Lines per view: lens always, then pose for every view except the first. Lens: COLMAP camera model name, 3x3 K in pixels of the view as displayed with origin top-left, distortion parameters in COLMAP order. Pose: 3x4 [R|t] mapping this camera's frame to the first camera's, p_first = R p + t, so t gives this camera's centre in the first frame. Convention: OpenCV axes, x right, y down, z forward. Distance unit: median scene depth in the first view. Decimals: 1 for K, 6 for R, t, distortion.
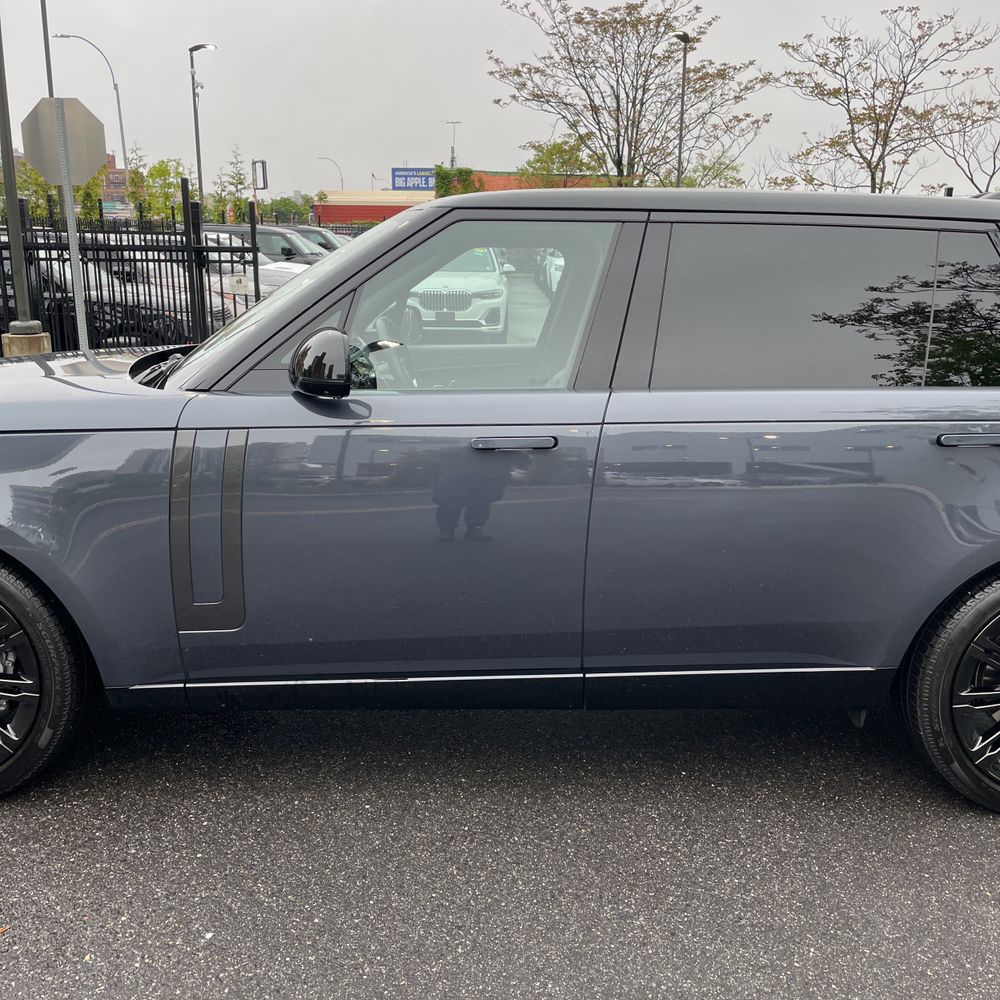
lens RADIAL K [[1018.5, 0, 521.3], [0, 1018.5, 500.5], [0, 0, 1]] dist [0.084518, -0.111603]
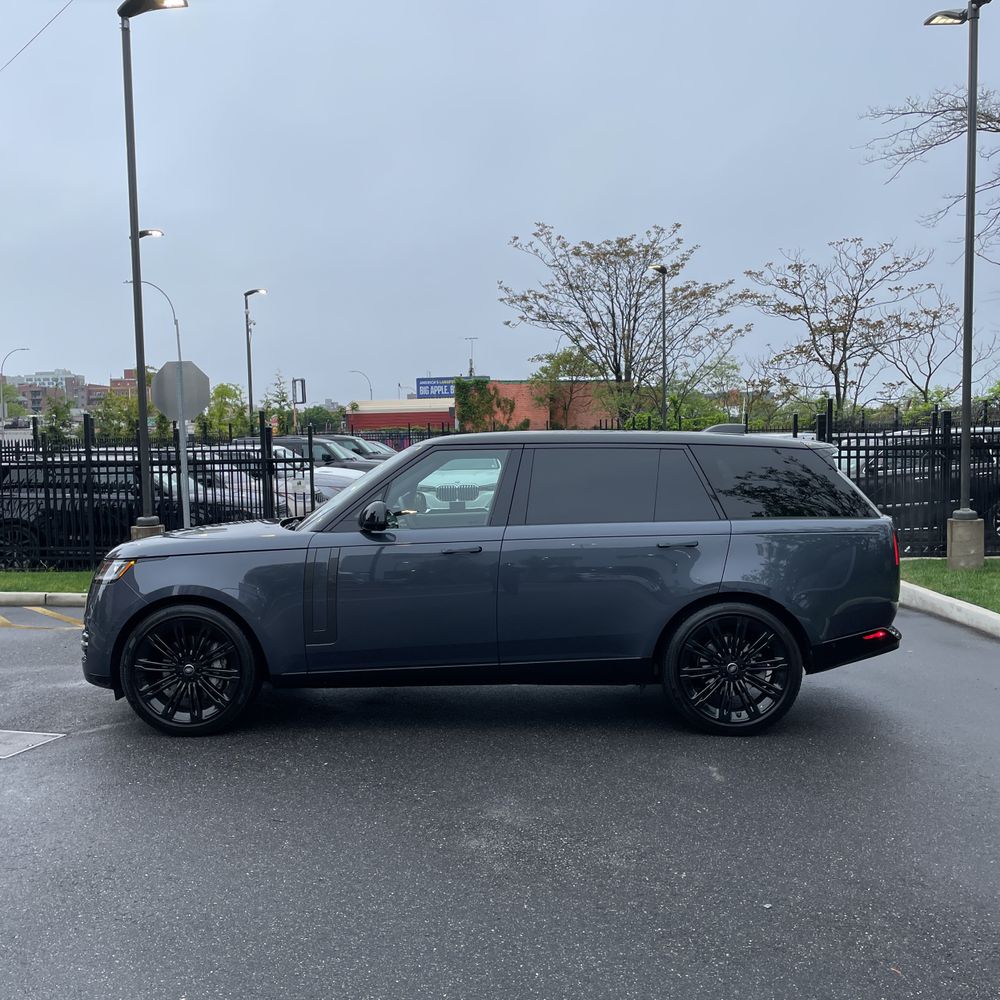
lens RADIAL K [[1001.7, 0, 496.8], [0, 1001.7, 530.5], [0, 0, 1]] dist [0.082107, -0.162464]
pose [[0.998577, -0.027682, -0.045592, 0.013698], [0.020214, 0.987422, -0.156812, 0.019473], [0.049359, 0.155667, 0.986576, -0.090668]]
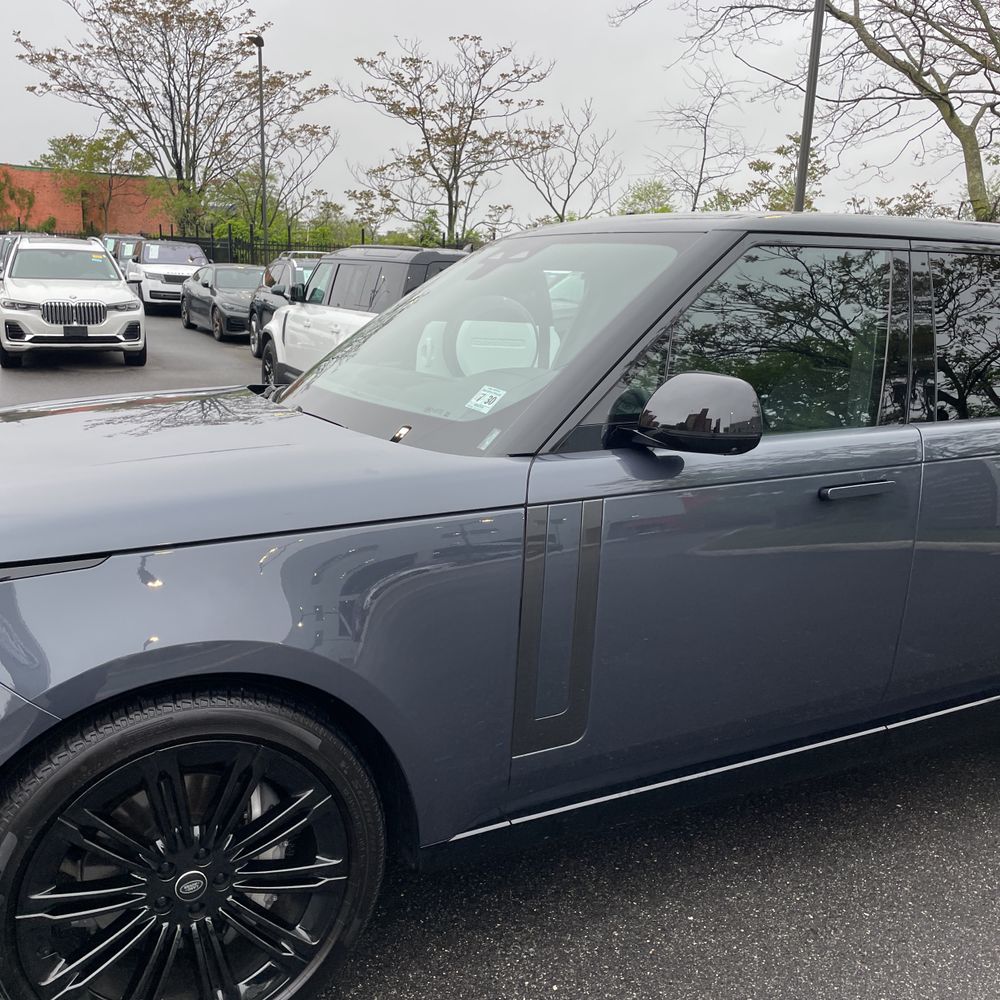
lens RADIAL K [[1014.7, 0, 509.7], [0, 1014.7, 514.5], [0, 0, 1]] dist [0.089307, -0.119791]
pose [[0.910325, -0.083590, 0.405364, -0.055019], [0.081676, 0.996415, 0.022051, -0.006680], [-0.405754, 0.013035, 0.913889, 0.023623]]
